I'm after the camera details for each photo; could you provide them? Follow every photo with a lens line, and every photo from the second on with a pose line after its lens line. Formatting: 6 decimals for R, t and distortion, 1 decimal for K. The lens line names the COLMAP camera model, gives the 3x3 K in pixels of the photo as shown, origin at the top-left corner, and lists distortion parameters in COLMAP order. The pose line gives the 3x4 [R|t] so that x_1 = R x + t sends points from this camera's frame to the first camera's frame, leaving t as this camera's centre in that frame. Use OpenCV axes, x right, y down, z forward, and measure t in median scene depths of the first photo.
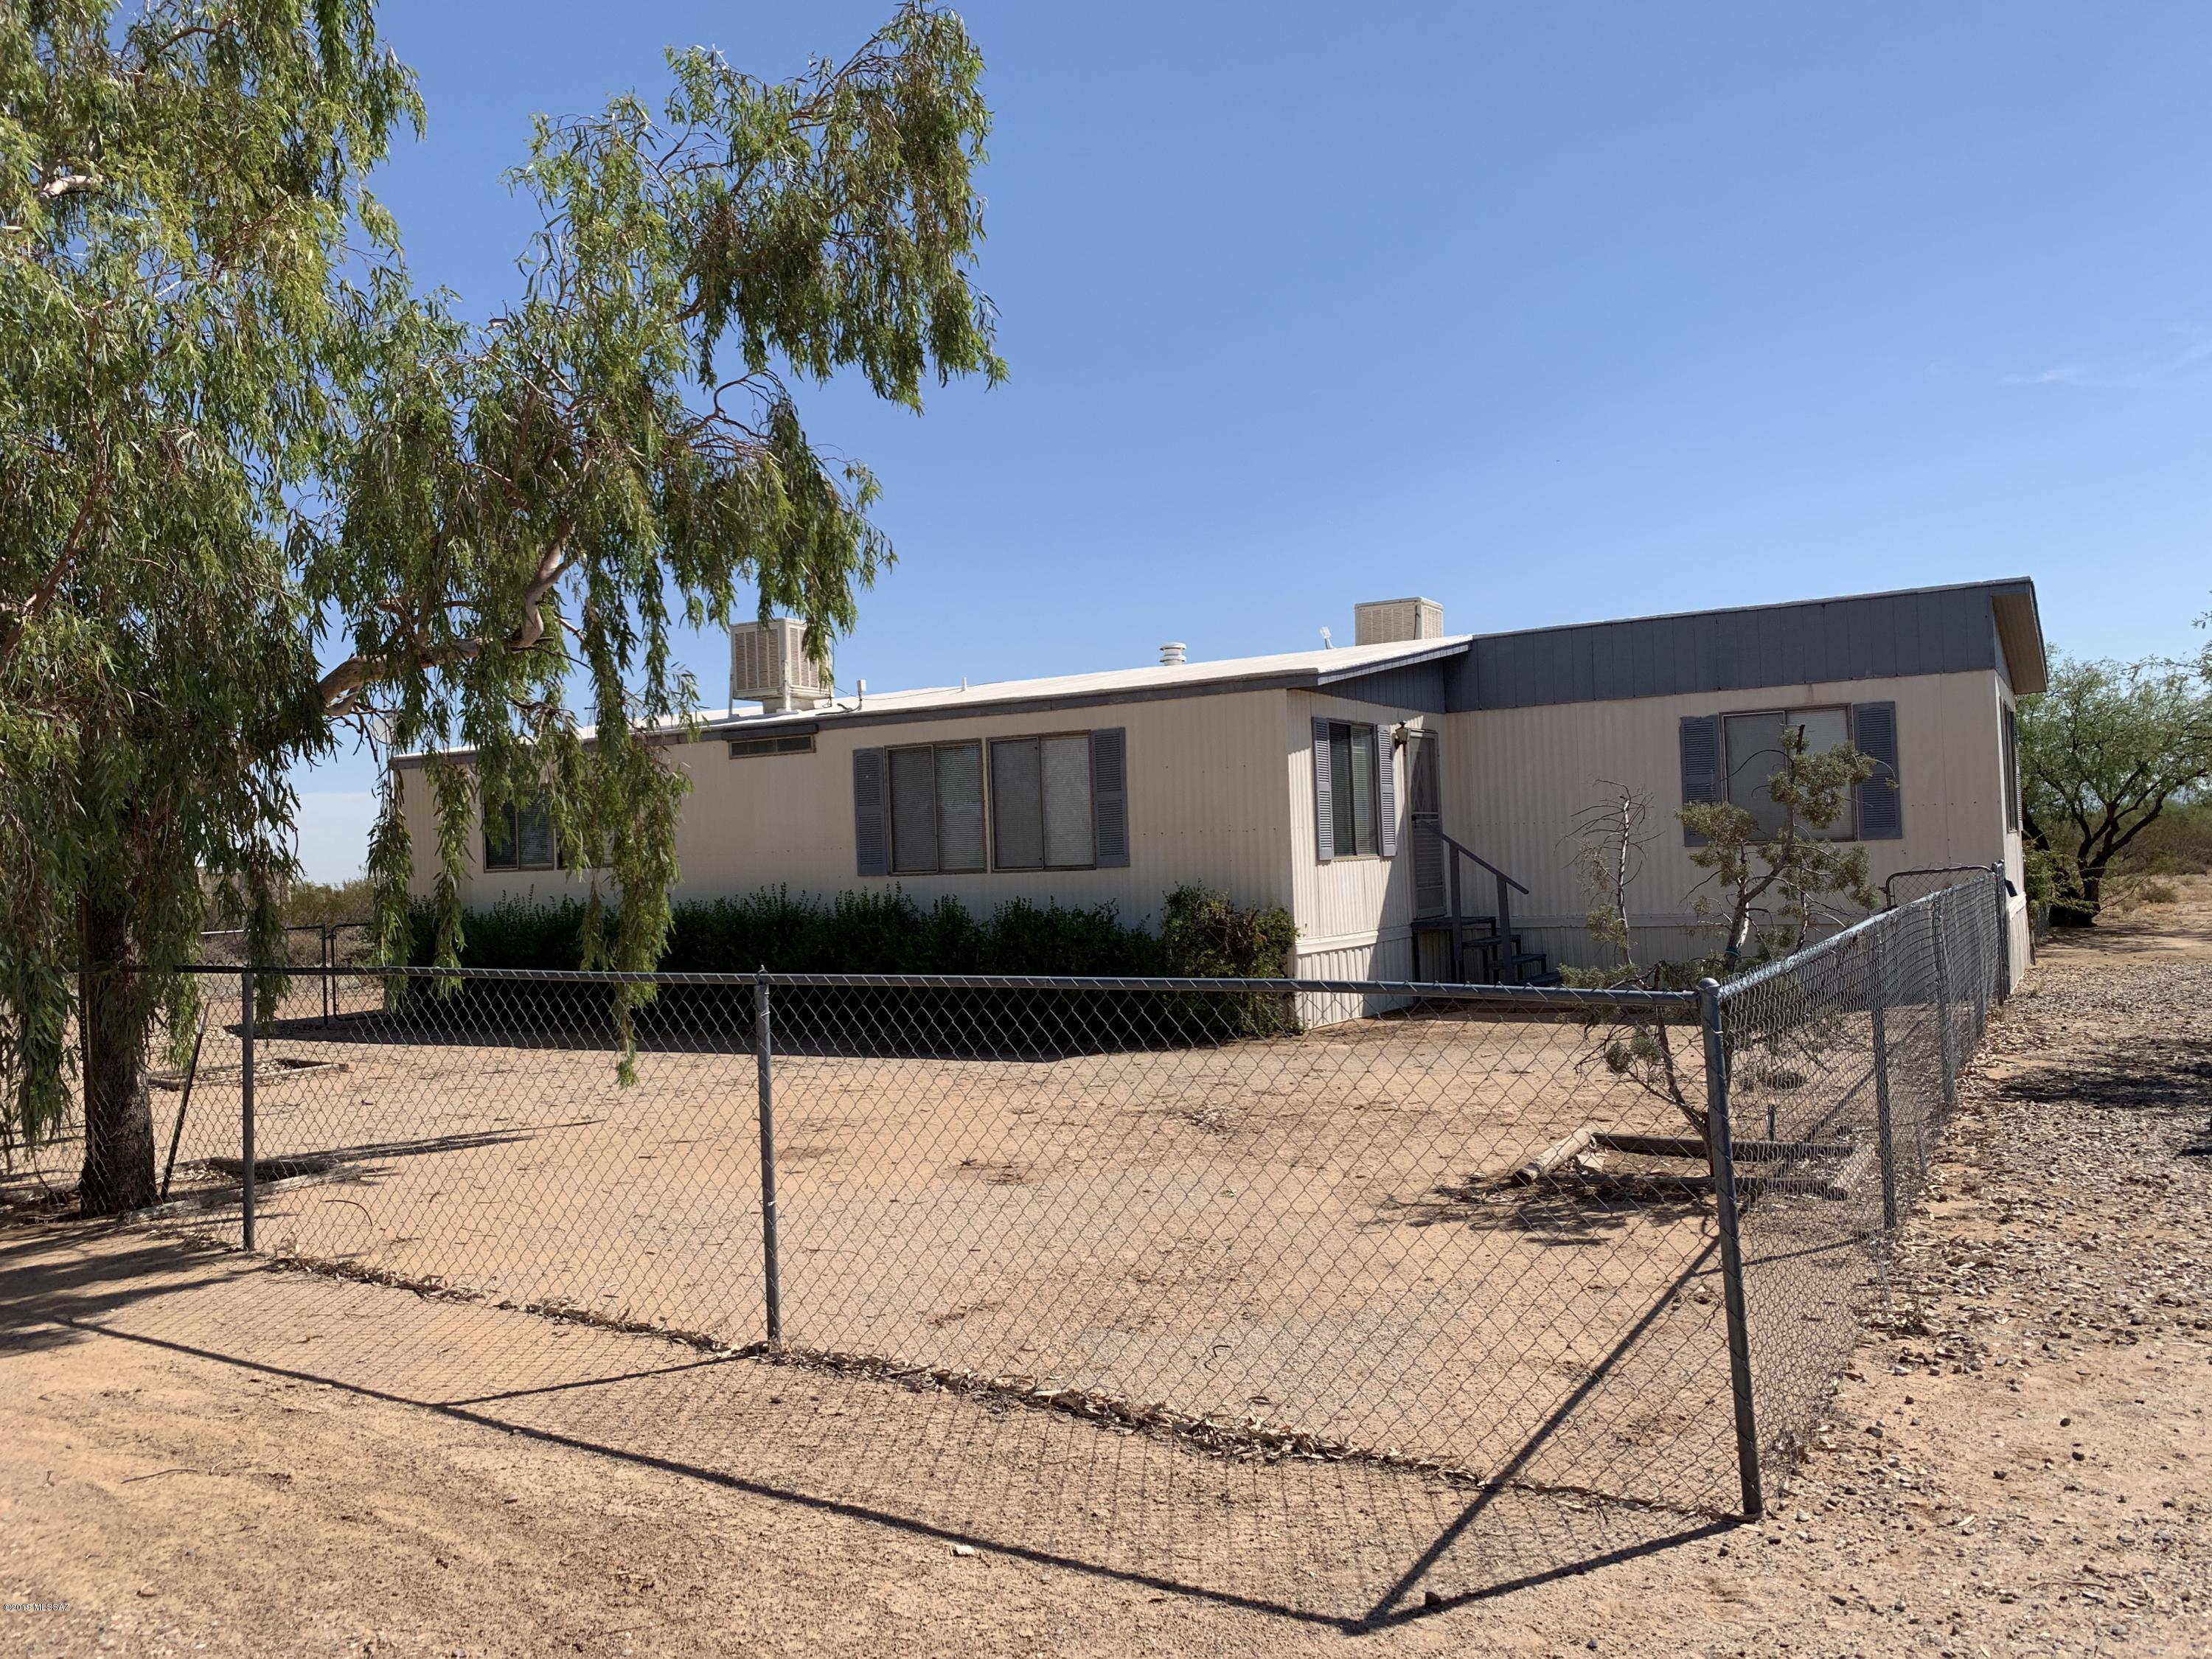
lens RADIAL K [[1662.9, 0, 1097.8], [0, 1662.9, 822.6], [0, 0, 1]] dist [0.053533, -0.037296]
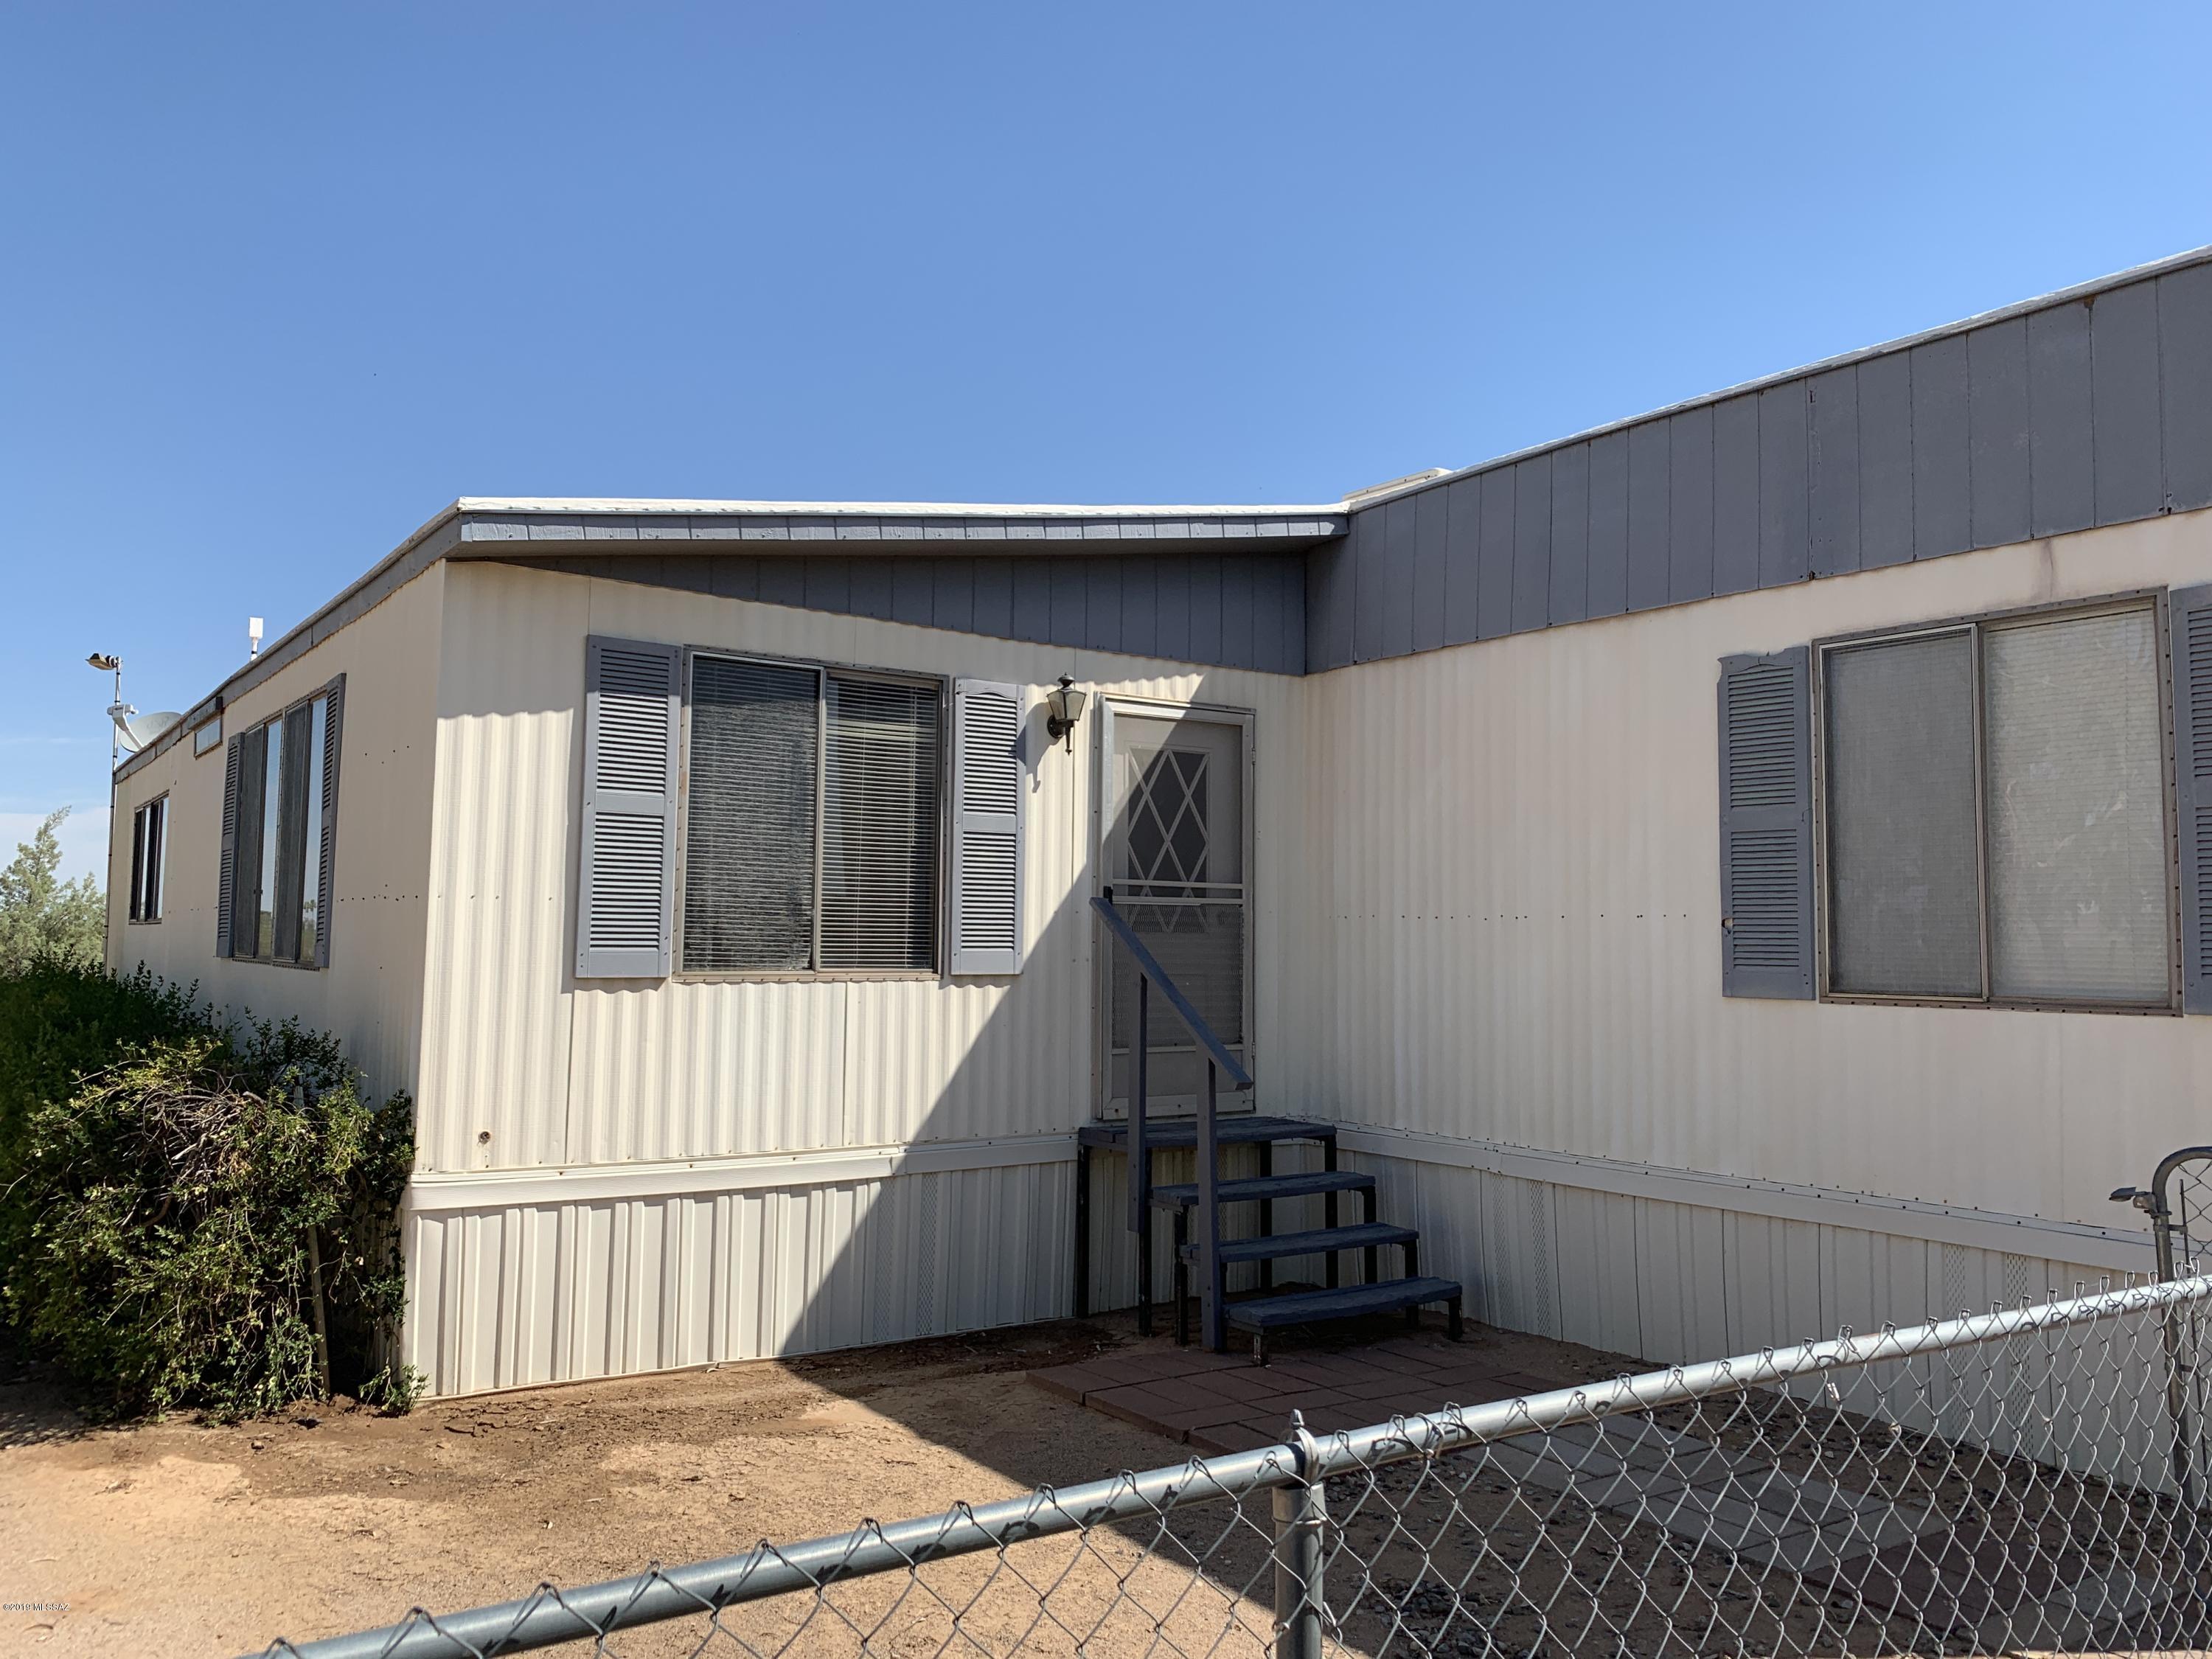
lens RADIAL K [[1662.9, 0, 1119.5], [0, 1662.9, 822.3], [0, 0, 1]] dist [0.053533, -0.037296]
pose [[0.912576, 0.021906, -0.408320, 0.772616], [-0.039688, 0.998595, -0.035126, -0.012805], [0.406977, 0.048260, 0.912163, 1.210796]]
